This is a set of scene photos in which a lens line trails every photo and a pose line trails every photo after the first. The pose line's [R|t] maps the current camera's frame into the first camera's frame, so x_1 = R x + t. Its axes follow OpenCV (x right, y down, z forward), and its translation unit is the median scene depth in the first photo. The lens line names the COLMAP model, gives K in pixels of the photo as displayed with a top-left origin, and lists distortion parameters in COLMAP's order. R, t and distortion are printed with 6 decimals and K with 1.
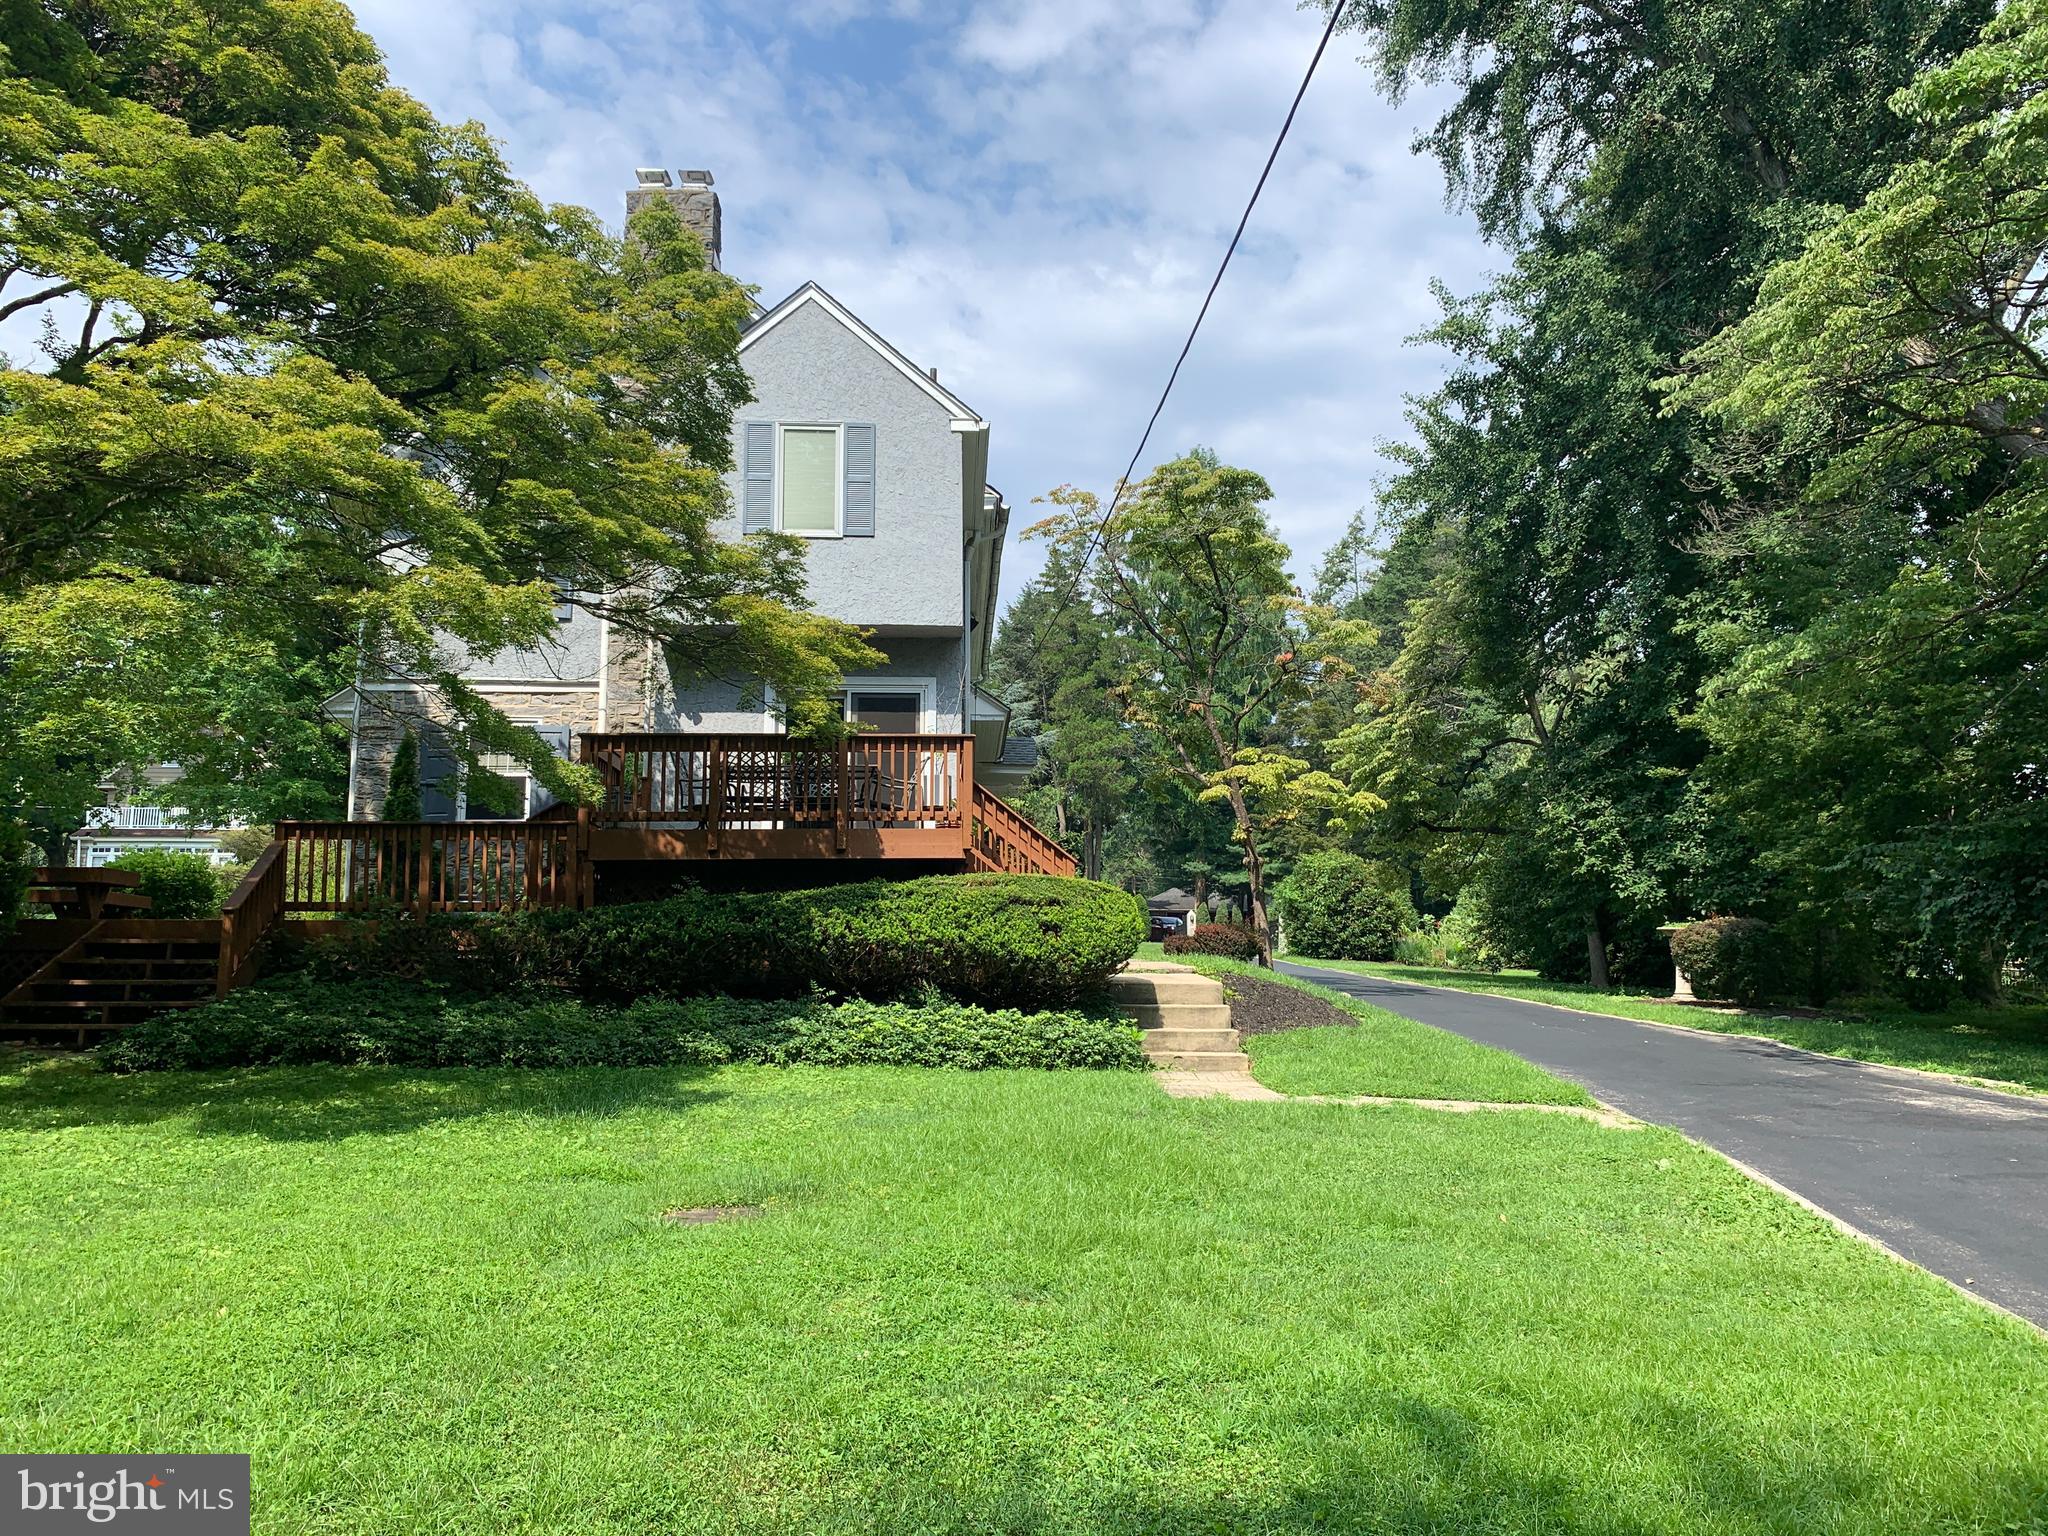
lens RADIAL K [[1550.9, 0, 1018.6], [0, 1550.9, 736.5], [0, 0, 1]] dist [0.080414, -0.147841]
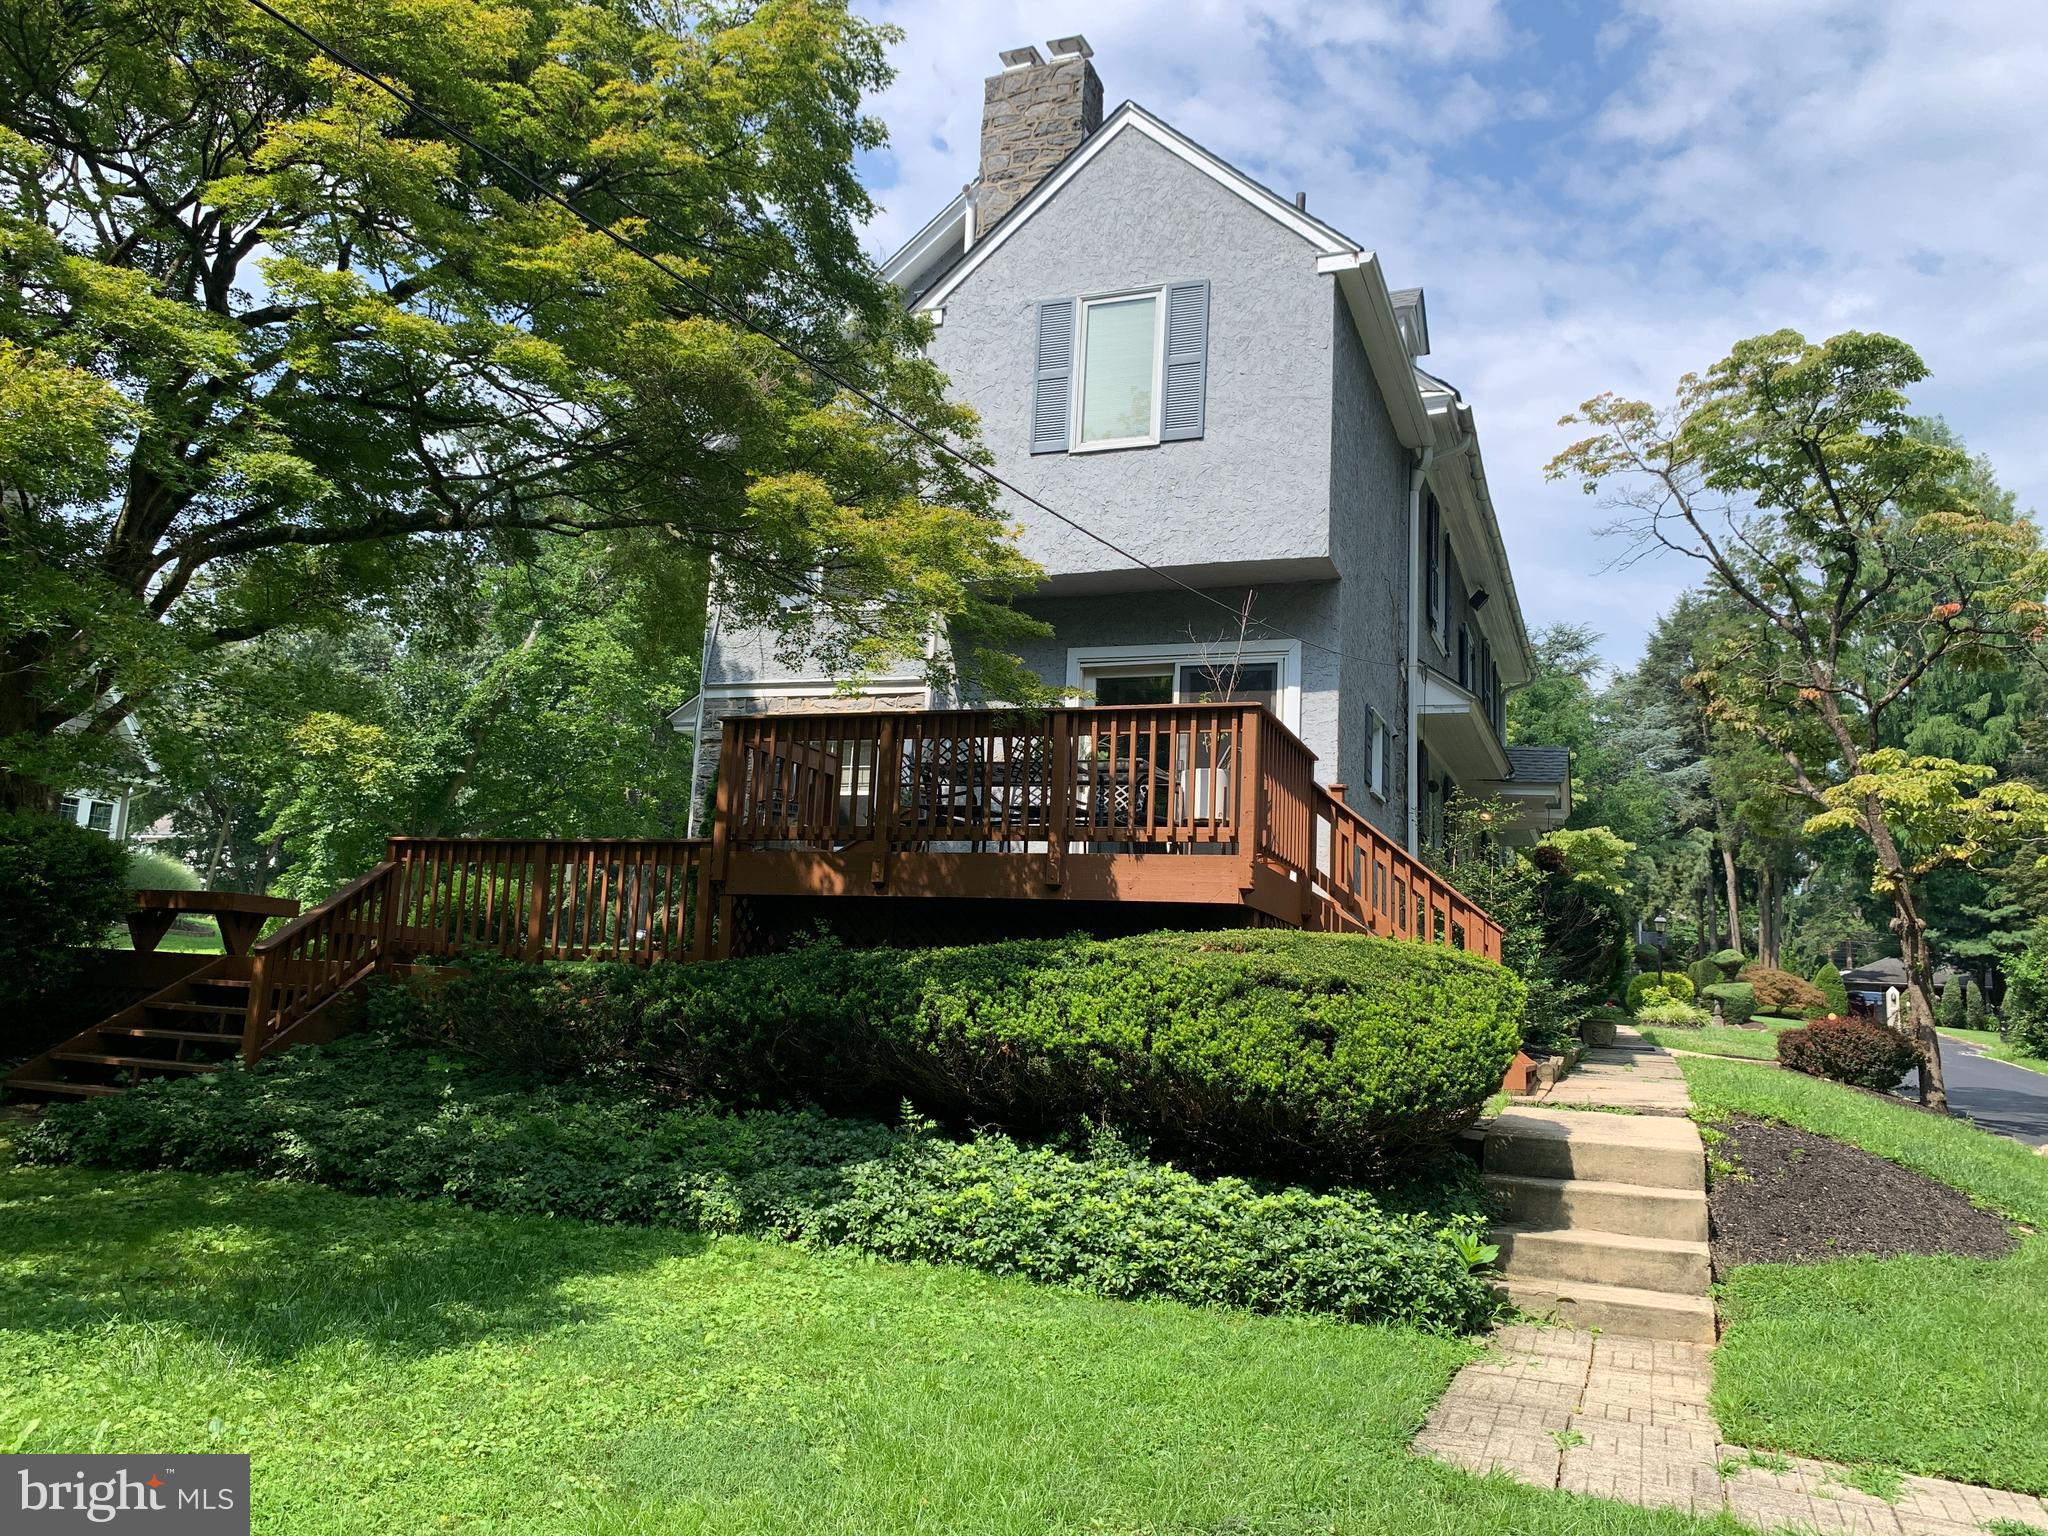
lens RADIAL K [[1550.9, 0, 1018.6], [0, 1550.9, 736.5], [0, 0, 1]] dist [0.080414, -0.147841]
pose [[0.912217, -0.021644, -0.409135, 0.135849], [0.009061, 0.999425, -0.032669, 0.031593], [0.409607, 0.026094, 0.911889, 0.403421]]
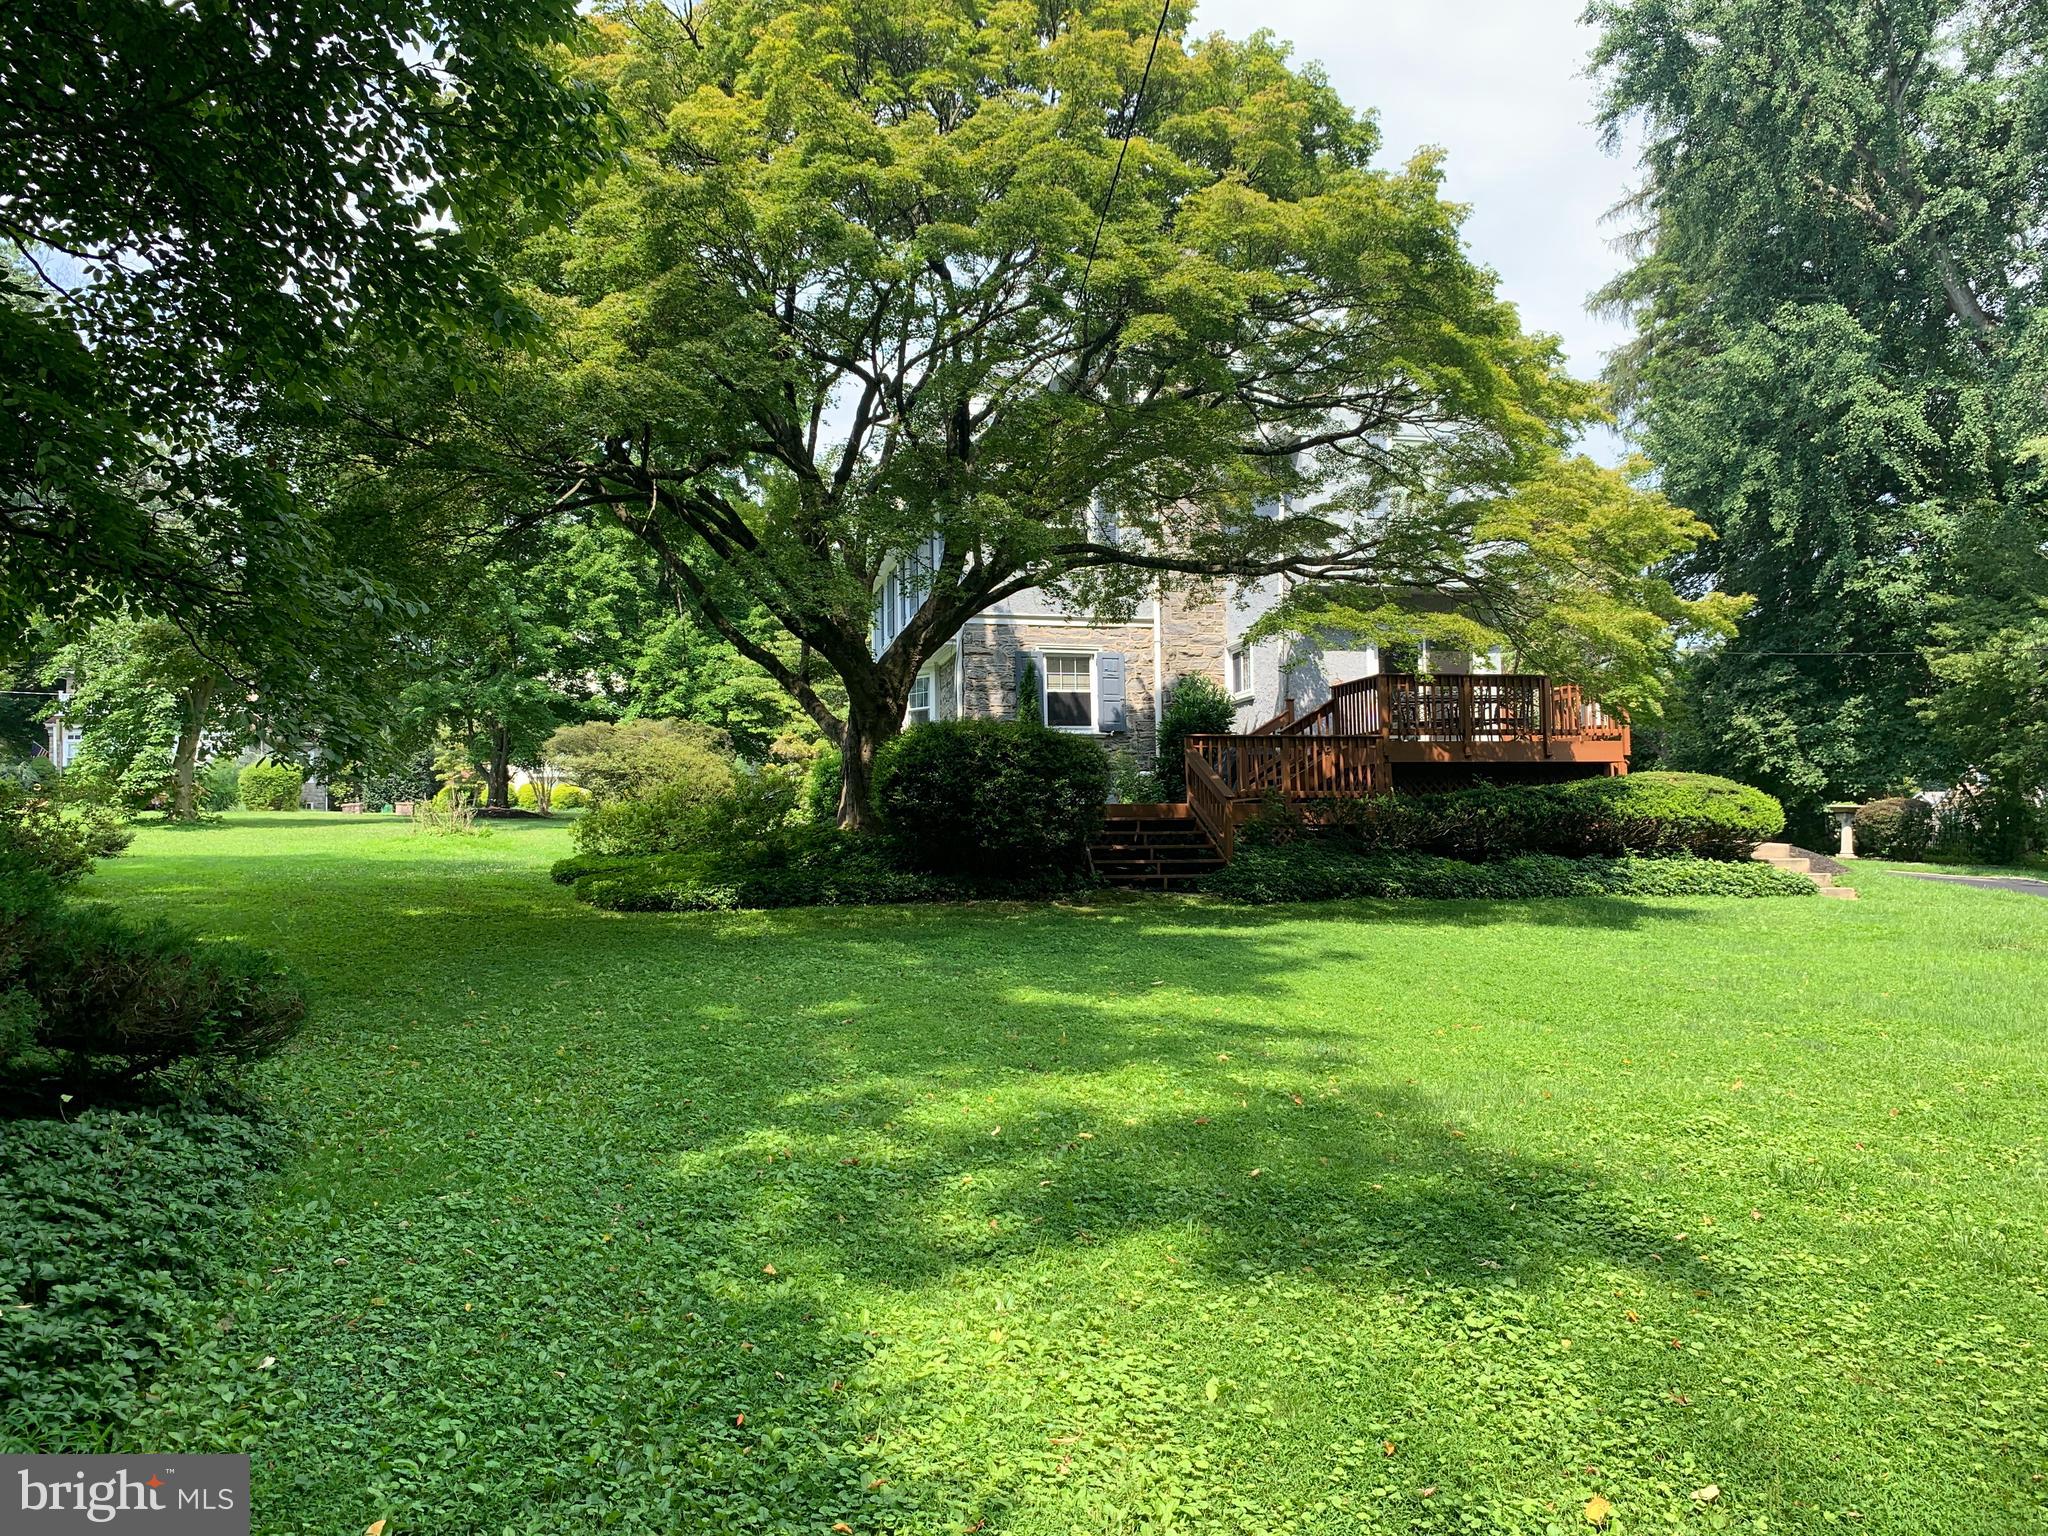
lens RADIAL K [[1550.9, 0, 1018.6], [0, 1550.9, 736.5], [0, 0, 1]] dist [0.080414, -0.147841]
pose [[0.983888, 0.002397, 0.178768, -0.923697], [-0.015524, 0.997279, 0.072073, -0.044601], [-0.178109, -0.073687, 0.981248, -0.358280]]
